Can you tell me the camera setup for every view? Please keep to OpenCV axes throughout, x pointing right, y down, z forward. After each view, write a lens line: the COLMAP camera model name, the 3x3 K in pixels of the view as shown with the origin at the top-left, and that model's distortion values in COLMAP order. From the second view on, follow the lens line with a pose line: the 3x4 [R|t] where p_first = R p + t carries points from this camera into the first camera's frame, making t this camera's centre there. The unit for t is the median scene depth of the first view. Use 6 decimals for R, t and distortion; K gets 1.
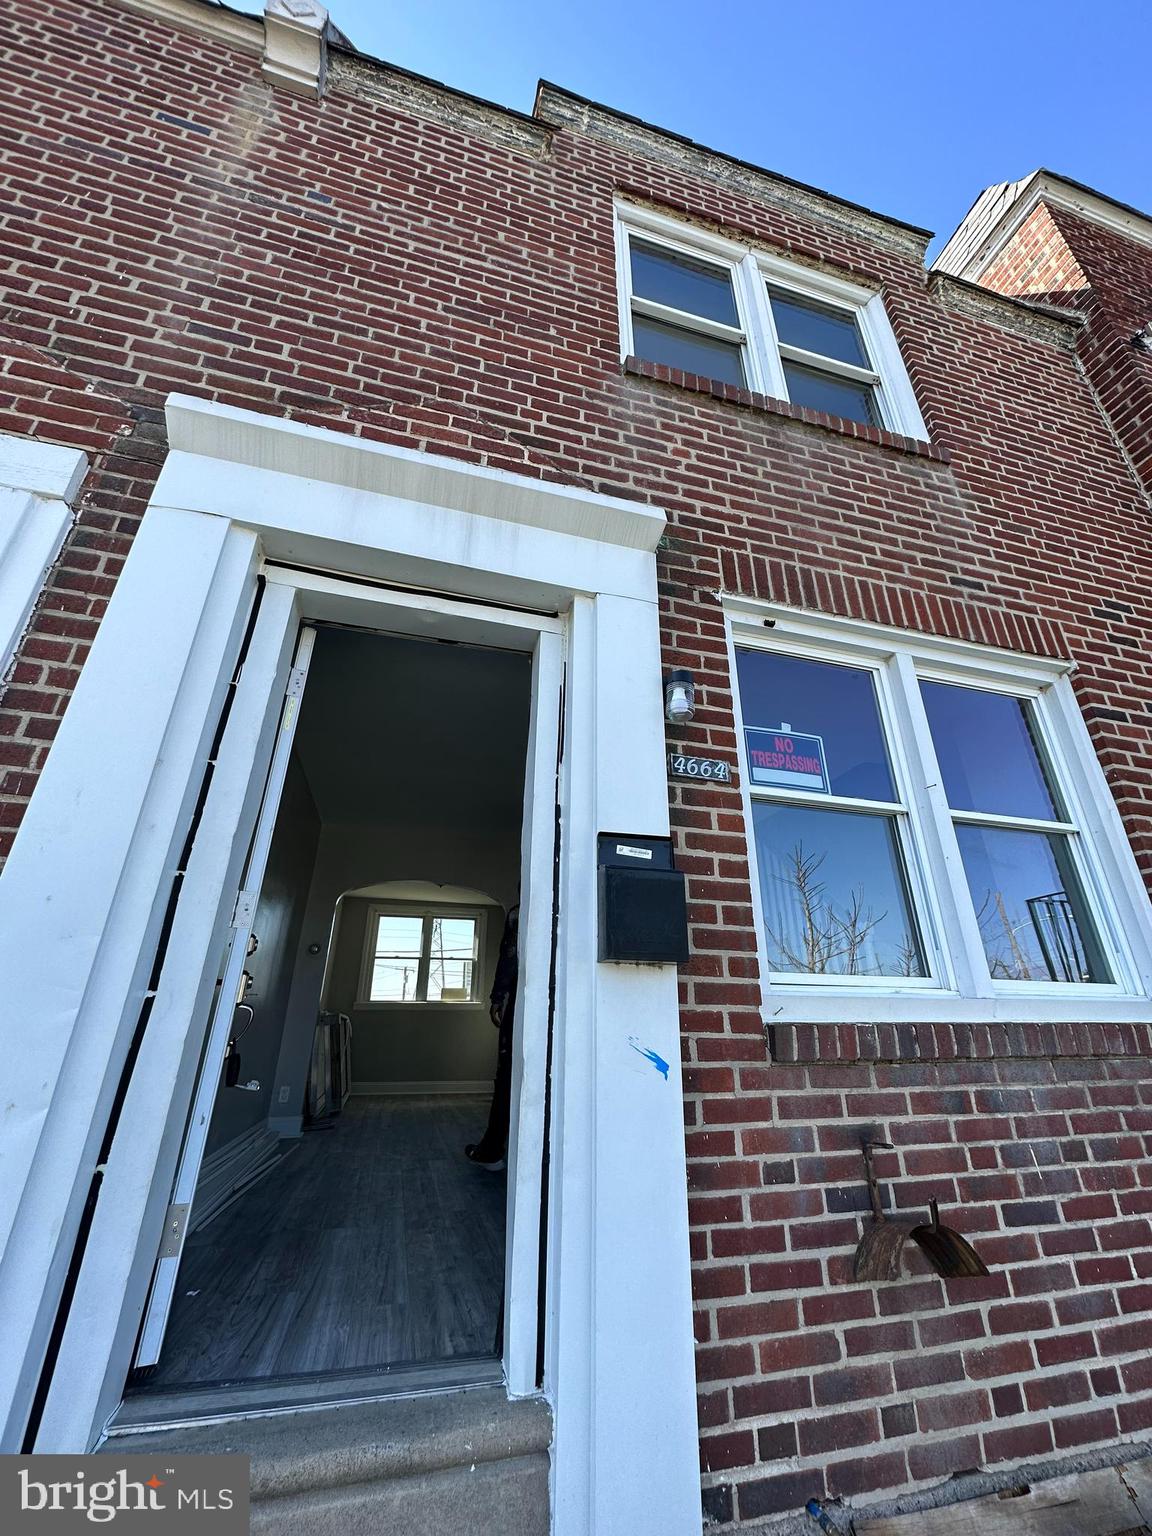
lens RADIAL K [[612.1, 0, 582.8], [0, 612.1, 765.2], [0, 0, 1]] dist [-0.003816, 0.000792]
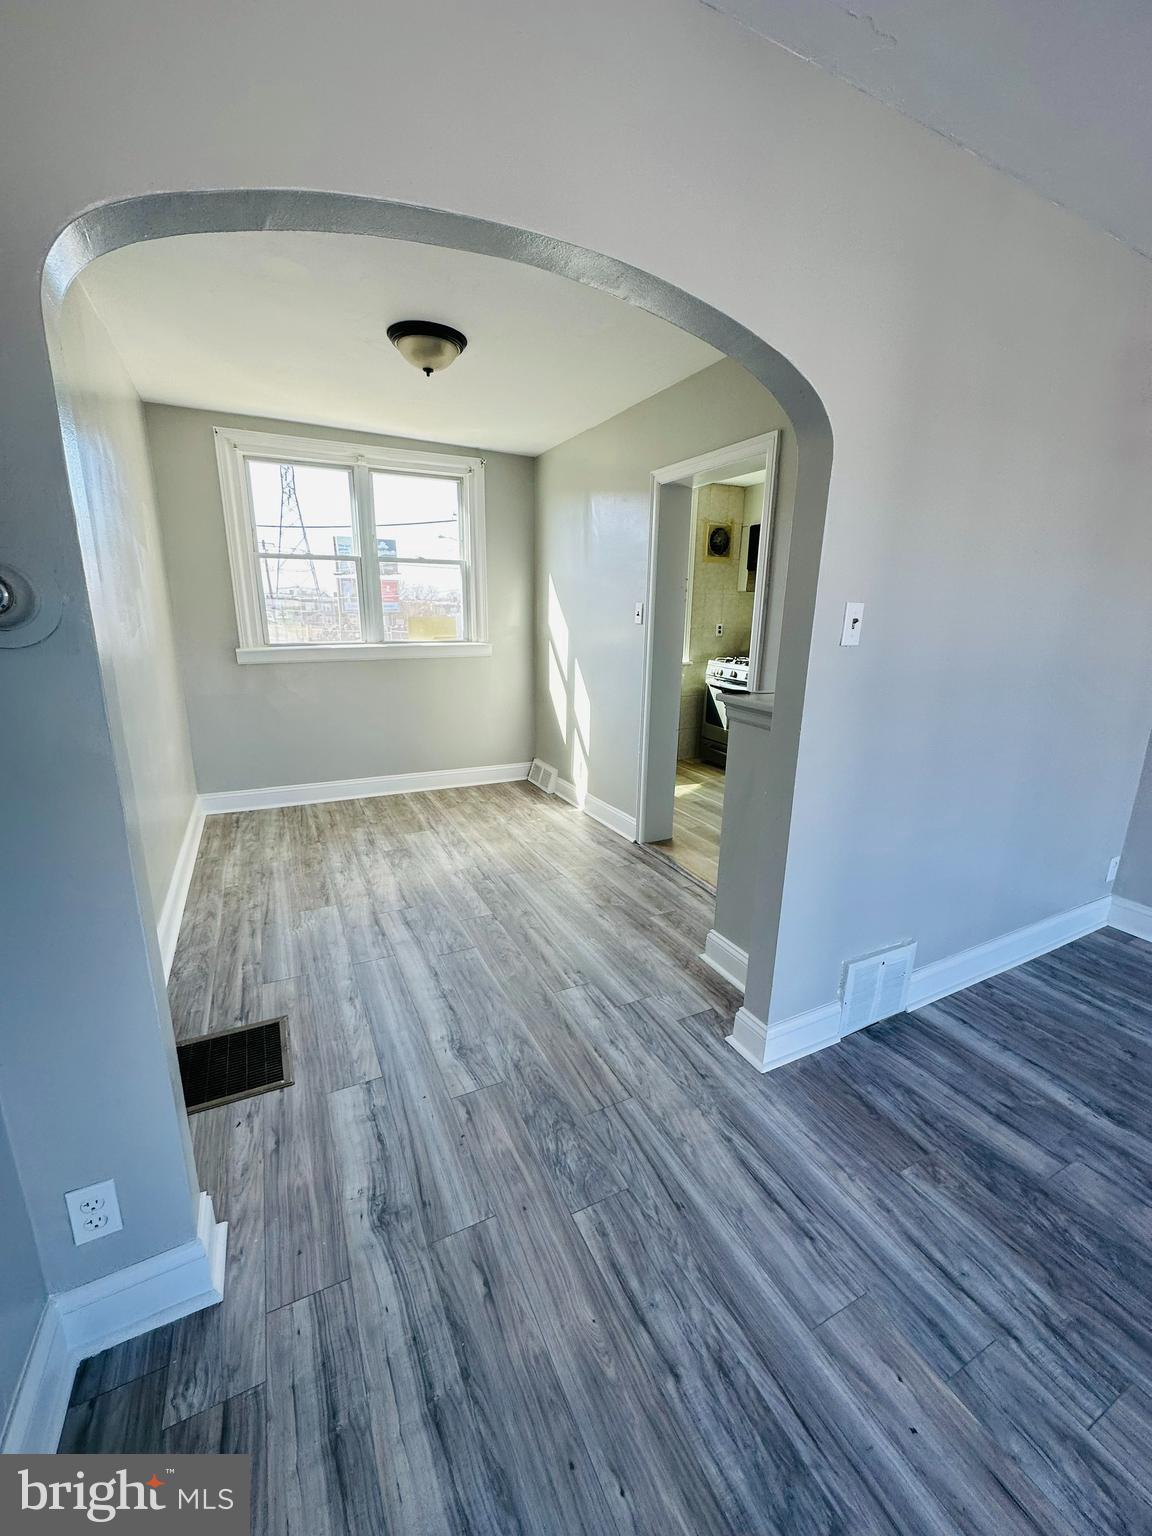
lens RADIAL K [[612.1, 0, 577.5], [0, 612.1, 767.1], [0, 0, 1]] dist [-0.003816, 0.000792]
pose [[0.983974, -0.033912, 0.175056, -0.164923], [-0.082867, 0.782320, 0.617339, 0.115377], [-0.157885, -0.621952, 0.766973, 0.439542]]
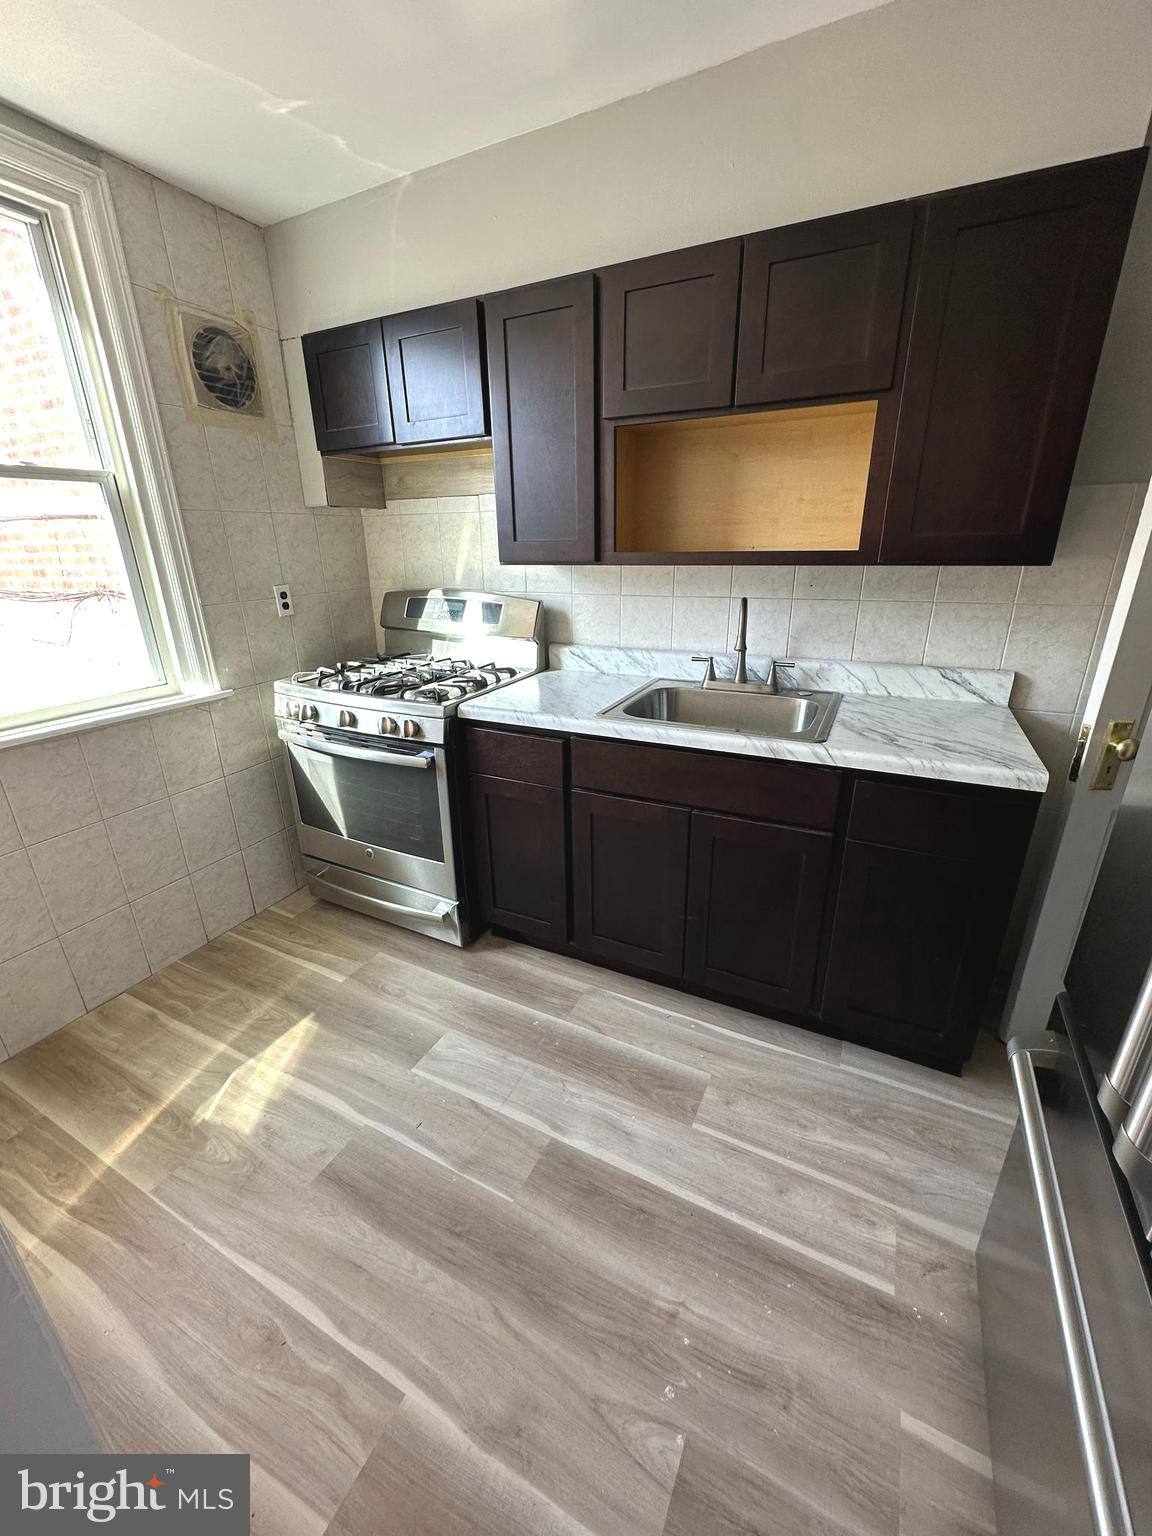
lens RADIAL K [[612.1, 0, 579.1], [0, 612.1, 765.3], [0, 0, 1]] dist [-0.003816, 0.000792]
pose [[0.680231, -0.262420, 0.684414, -0.028432], [-0.285159, 0.765423, 0.576898, 0.238005], [-0.675256, -0.587590, 0.445833, 0.721040]]
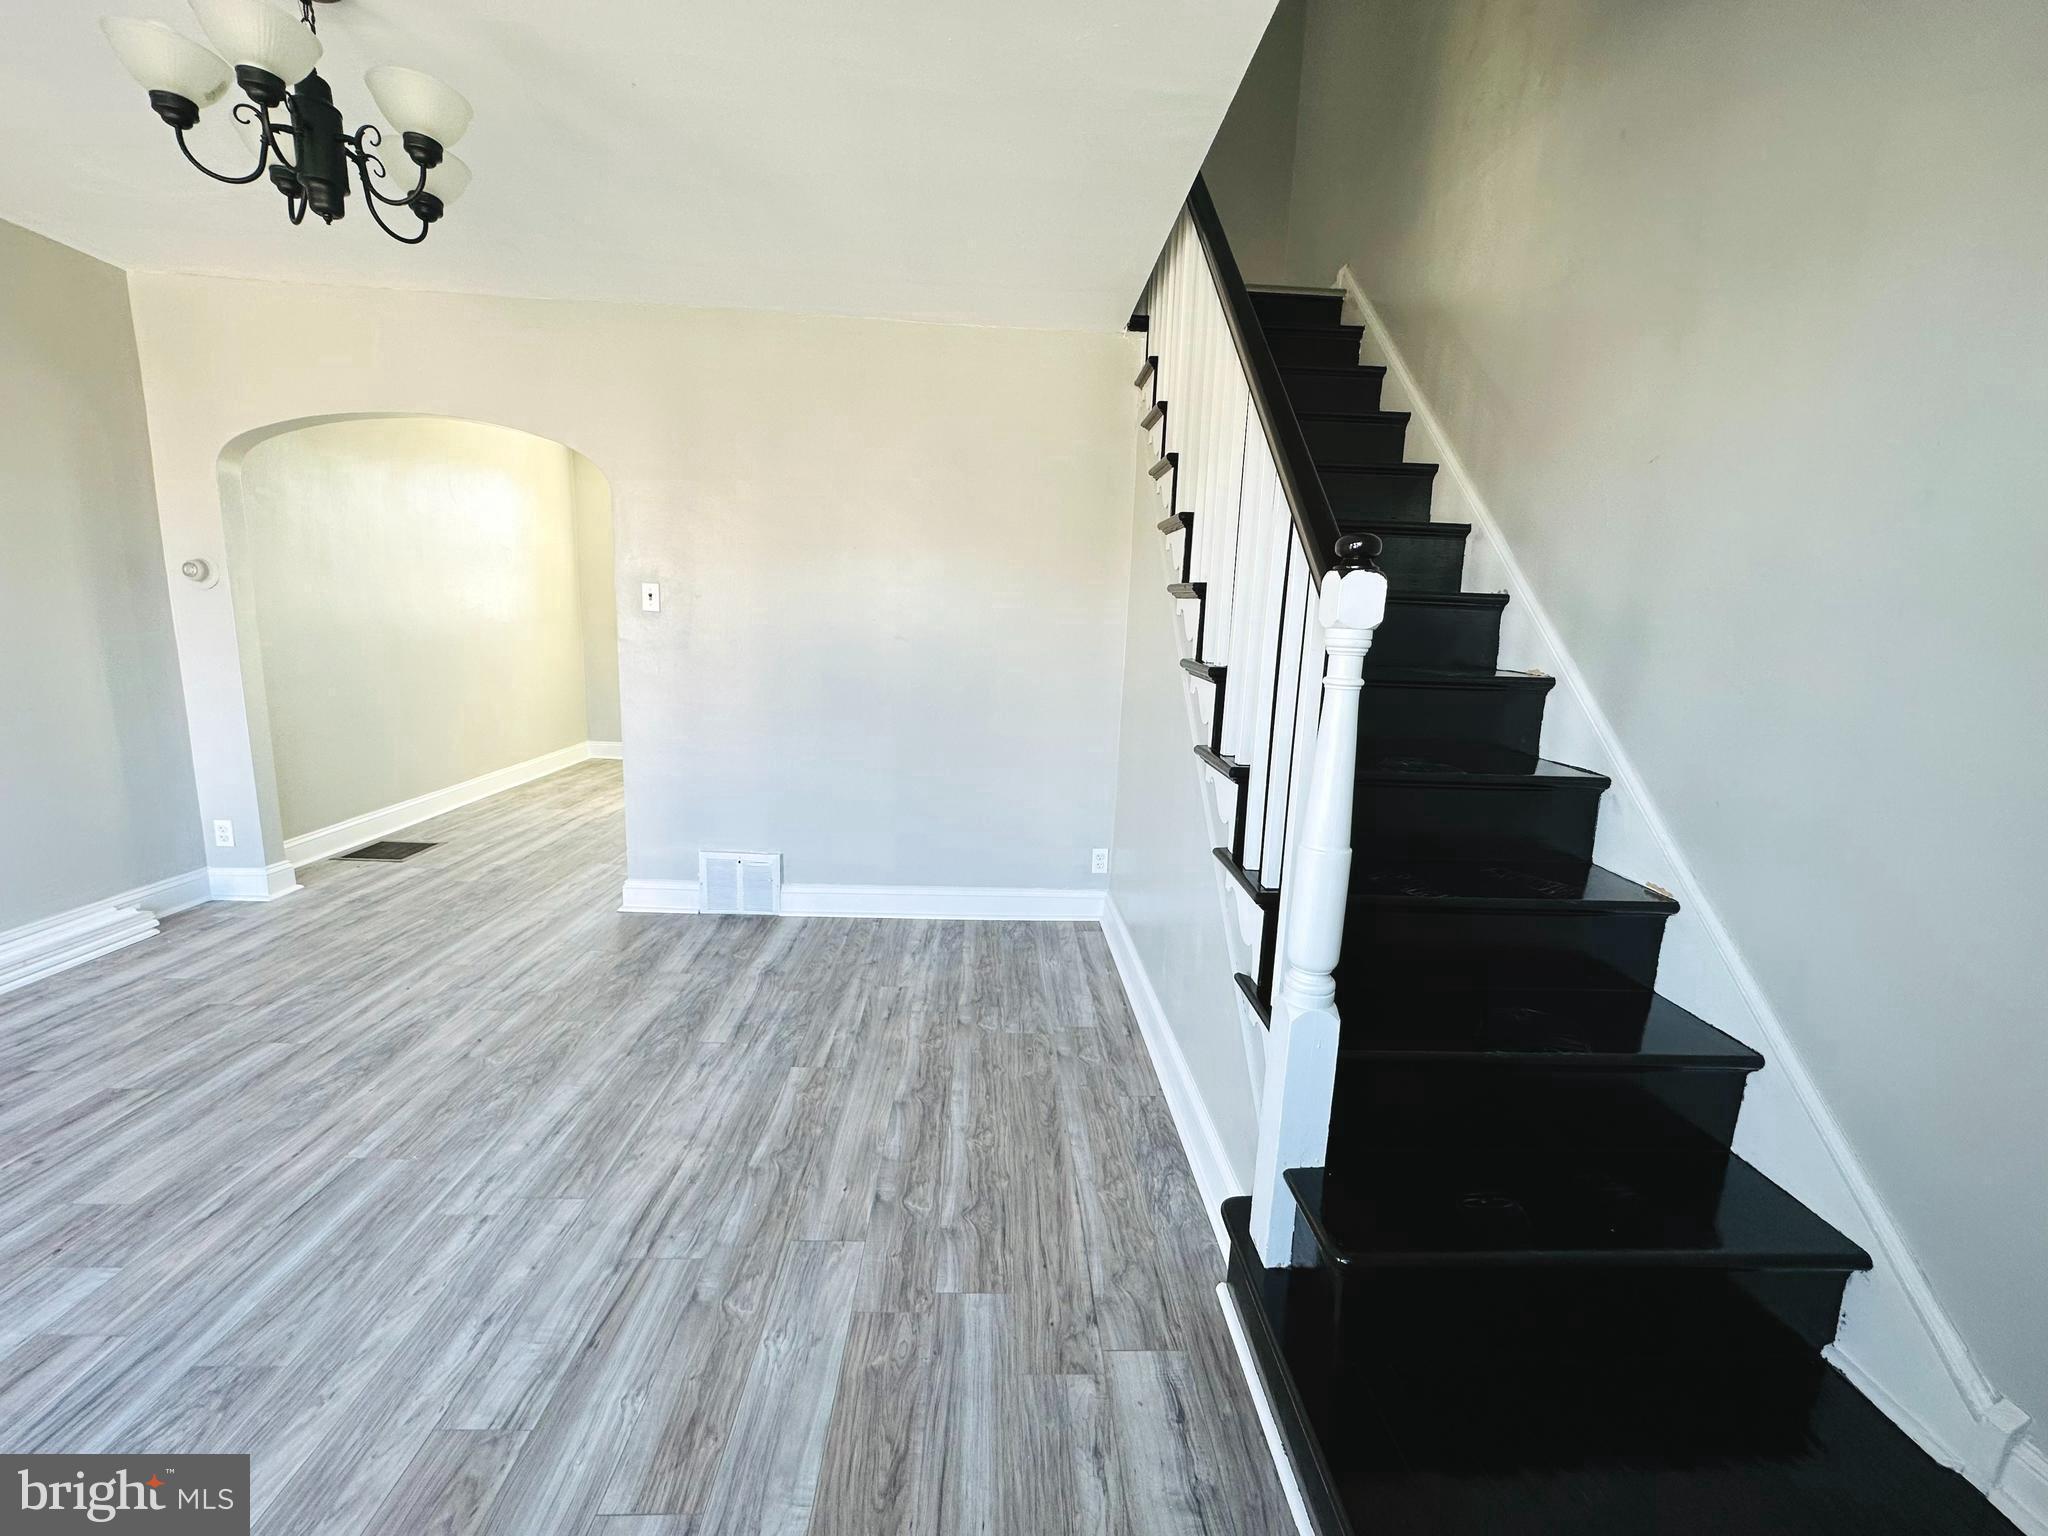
lens RADIAL K [[816.1, 0, 1025.1], [0, 816.1, 765.8], [0, 0, 1]] dist [-0.003816, 0.000792]
pose [[0.969669, 0.079169, -0.231244, 0.186058], [0.065278, 0.827842, 0.557150, 0.059480], [0.235543, -0.555347, 0.797565, 0.303481]]
